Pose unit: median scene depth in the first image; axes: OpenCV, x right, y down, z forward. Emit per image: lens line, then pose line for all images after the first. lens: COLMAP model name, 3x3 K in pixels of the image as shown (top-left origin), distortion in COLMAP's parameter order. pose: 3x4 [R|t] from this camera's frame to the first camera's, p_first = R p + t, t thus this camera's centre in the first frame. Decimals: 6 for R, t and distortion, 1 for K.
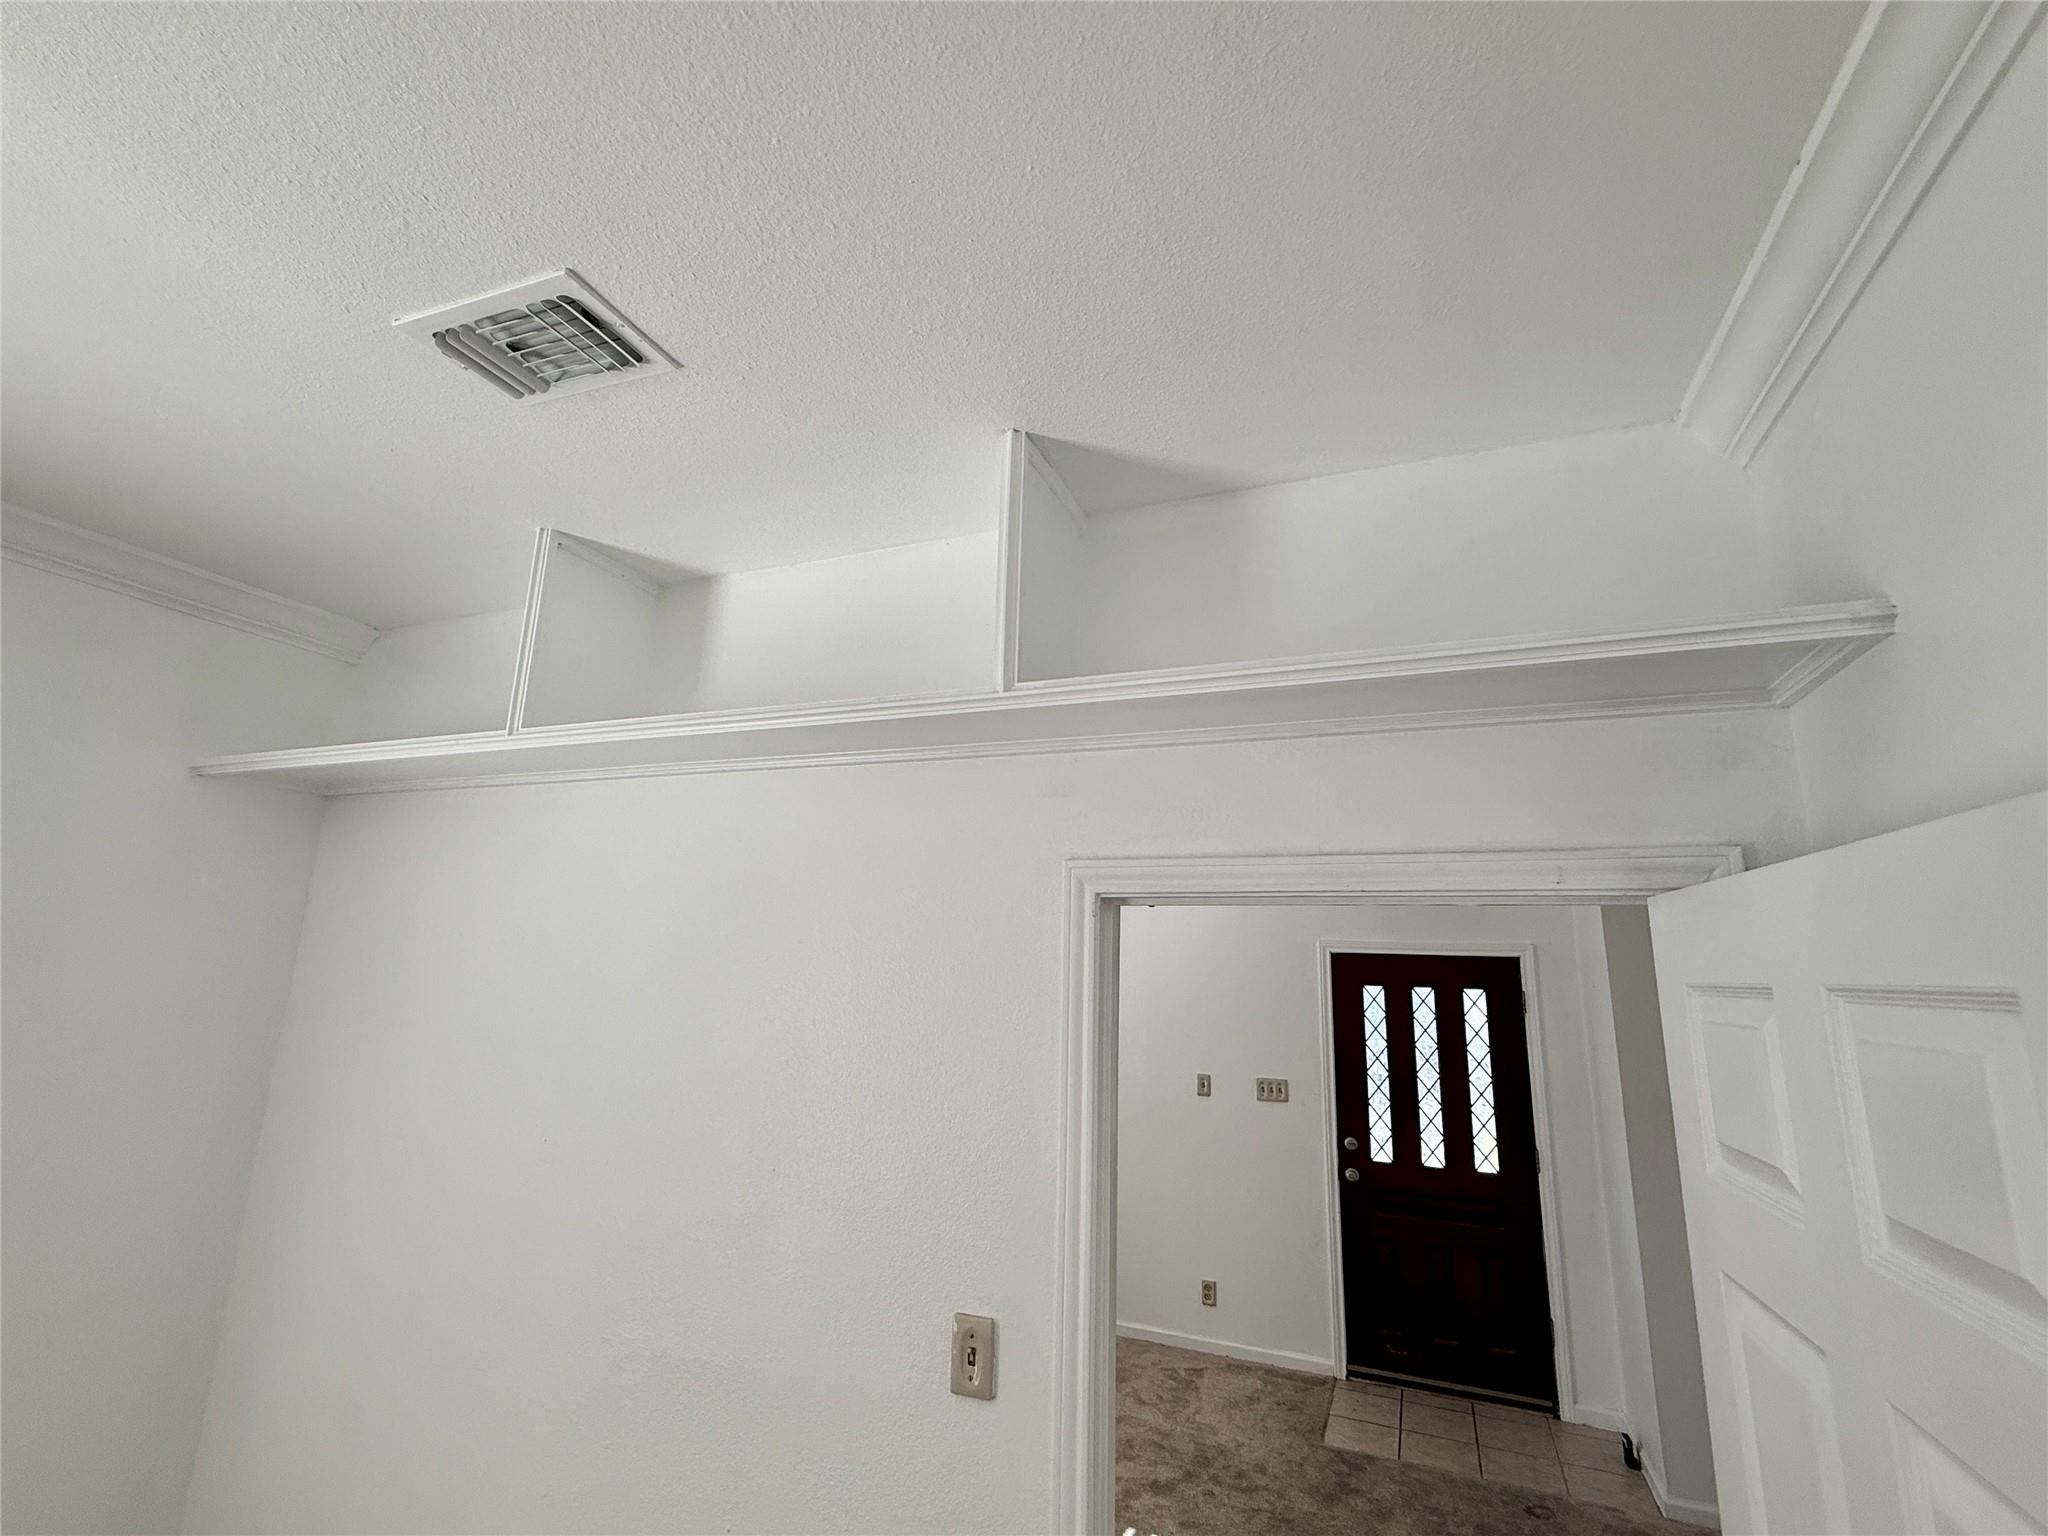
lens RADIAL K [[909.2, 0, 1024.0], [0, 909.2, 768.0], [0, 0, 1]] dist [0.002861, 0.000097]
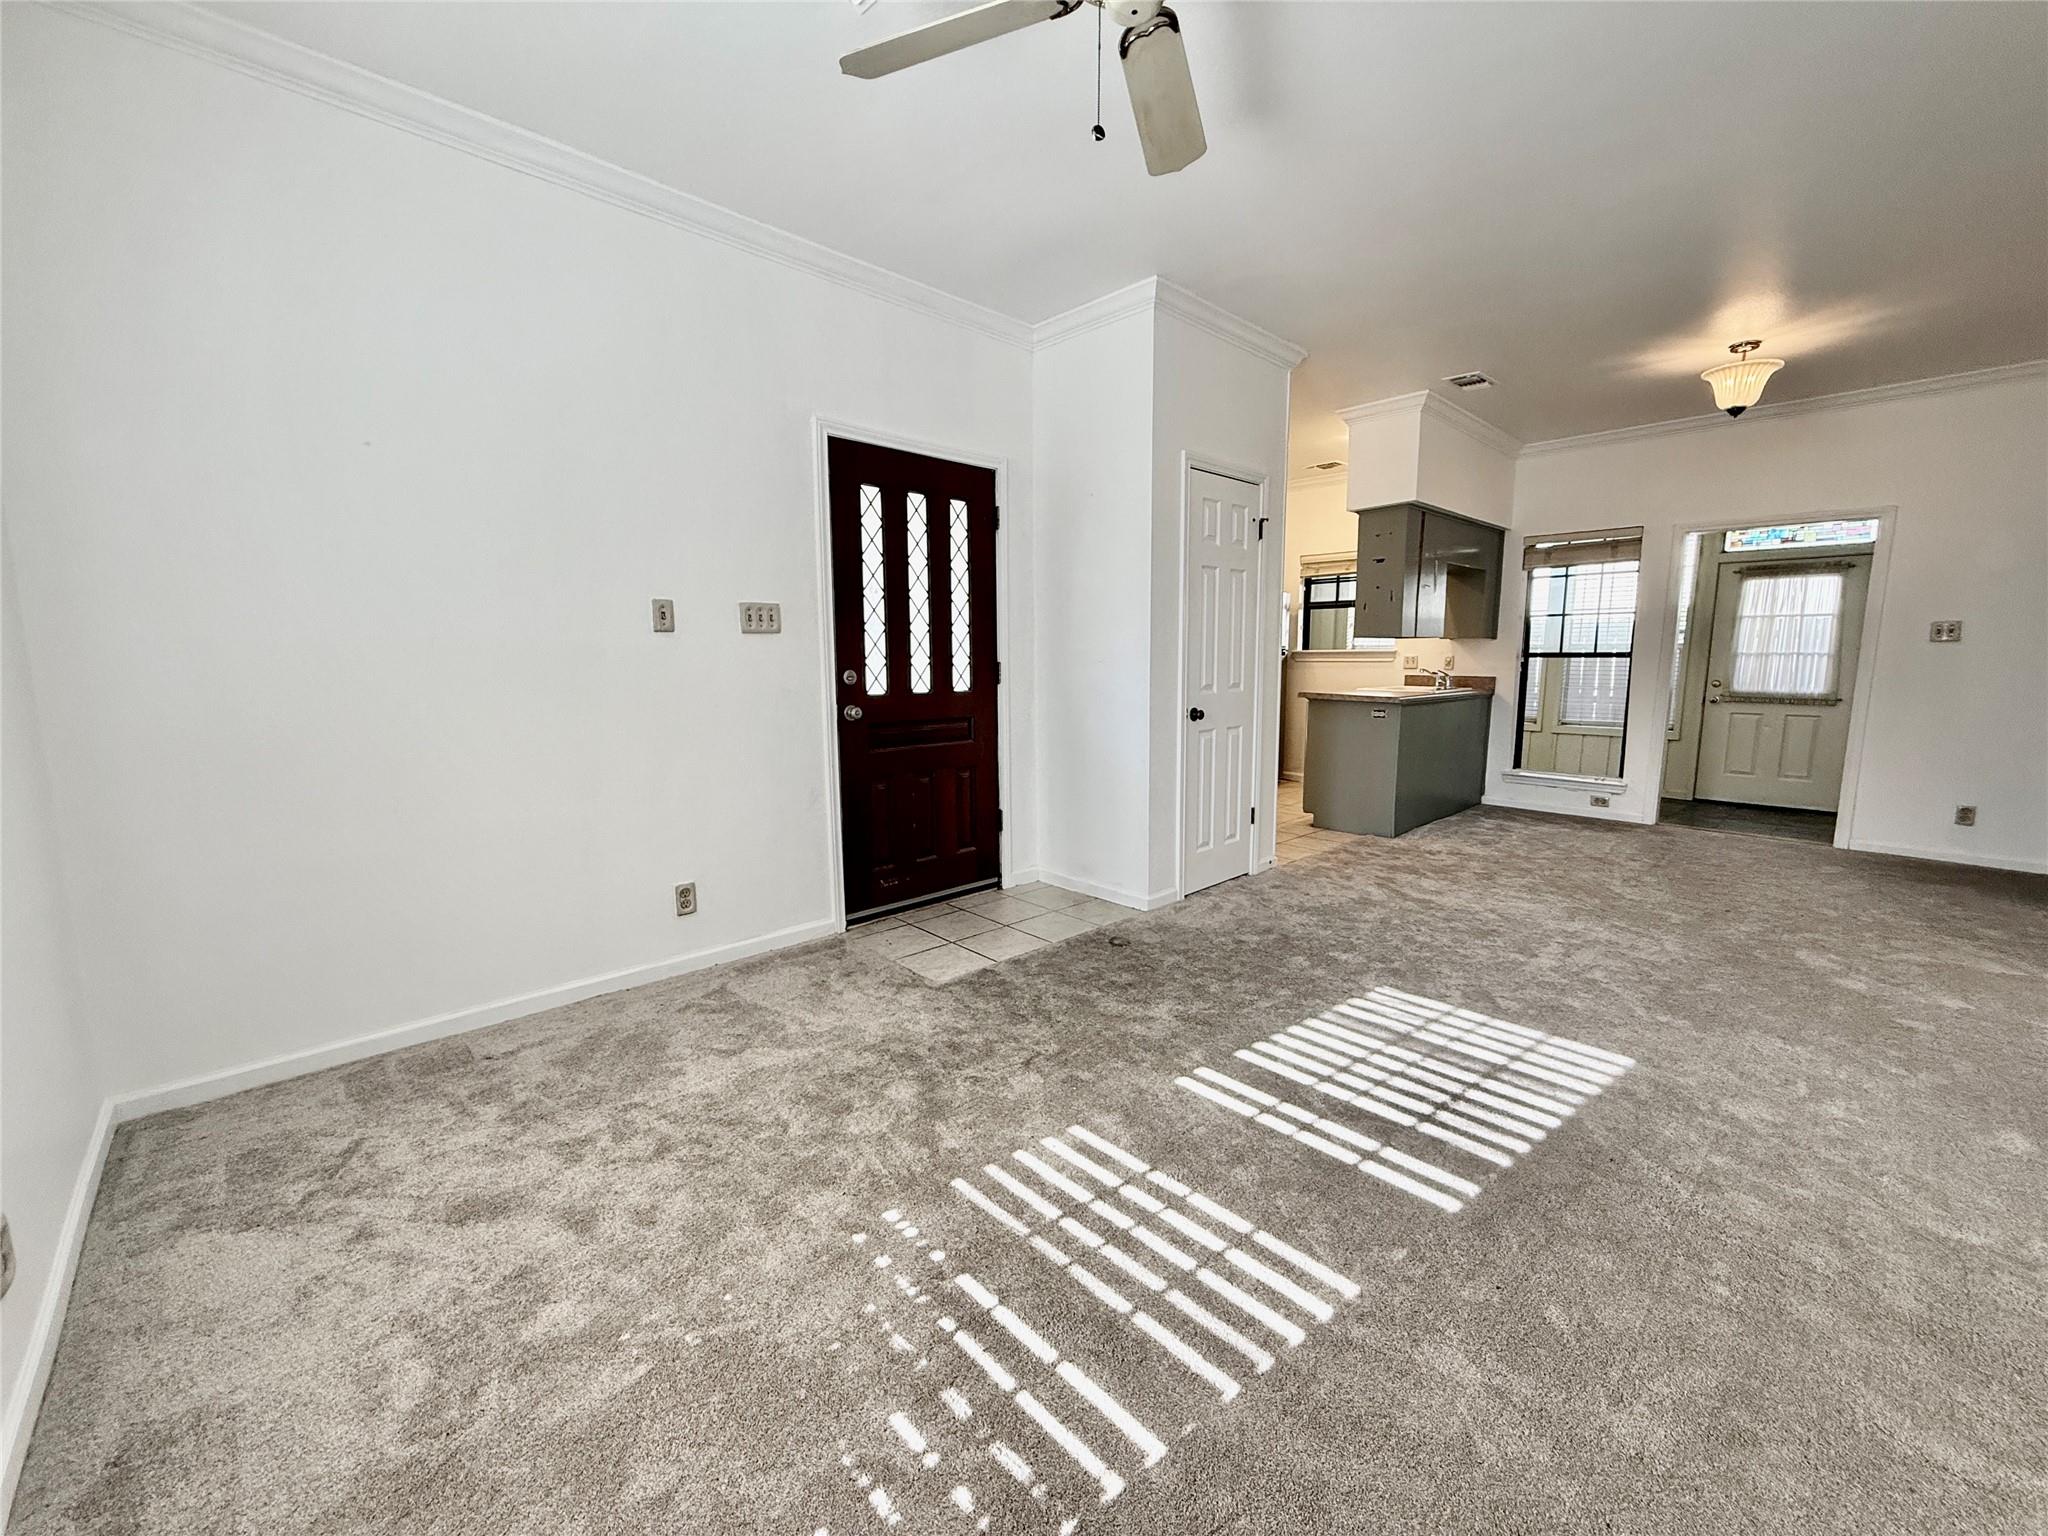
lens RADIAL K [[815.3, 0, 1019.1], [0, 815.3, 766.4], [0, 0, 1]] dist [-0.000052, -0.000224]
pose [[0.415444, -0.157552, 0.895870, -0.246825], [-0.187566, 0.948882, 0.253855, 0.277448], [-0.890071, -0.273497, 0.364656, 0.582862]]
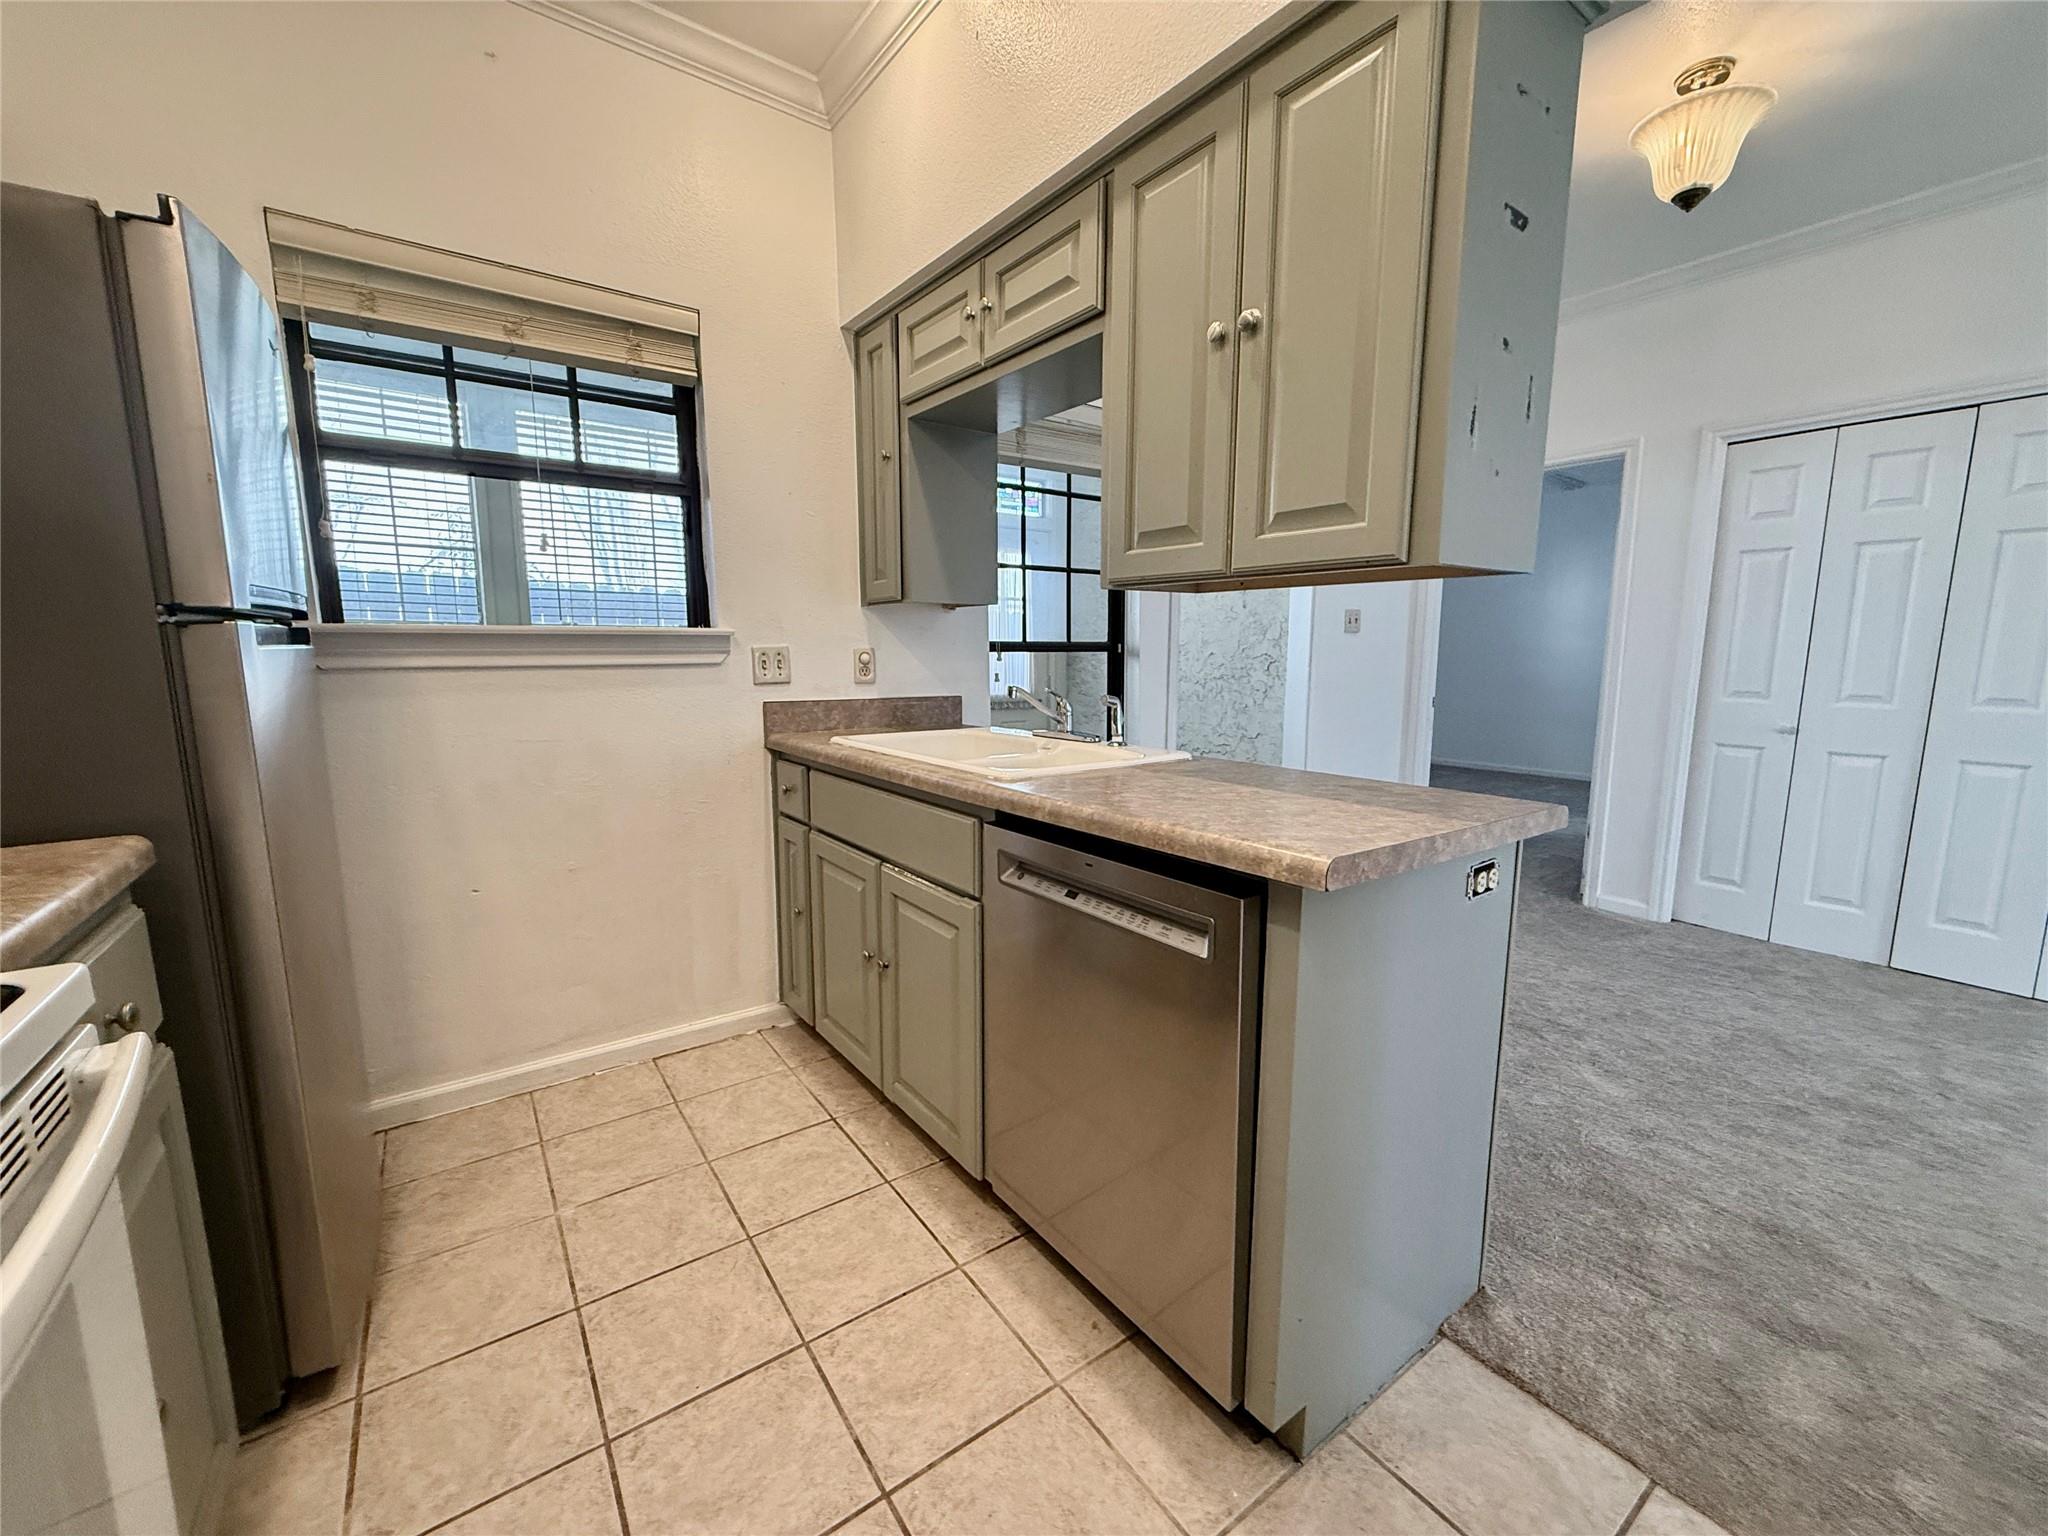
lens RADIAL K [[815.3, 0, 1019.1], [0, 815.3, 766.4], [0, 0, 1]] dist [-0.000052, -0.000224]
pose [[-0.845284, -0.111833, 0.522483, 0.967570], [-0.149388, 0.988319, -0.030143, 0.394337], [-0.513009, -0.103532, -0.852116, 0.894610]]
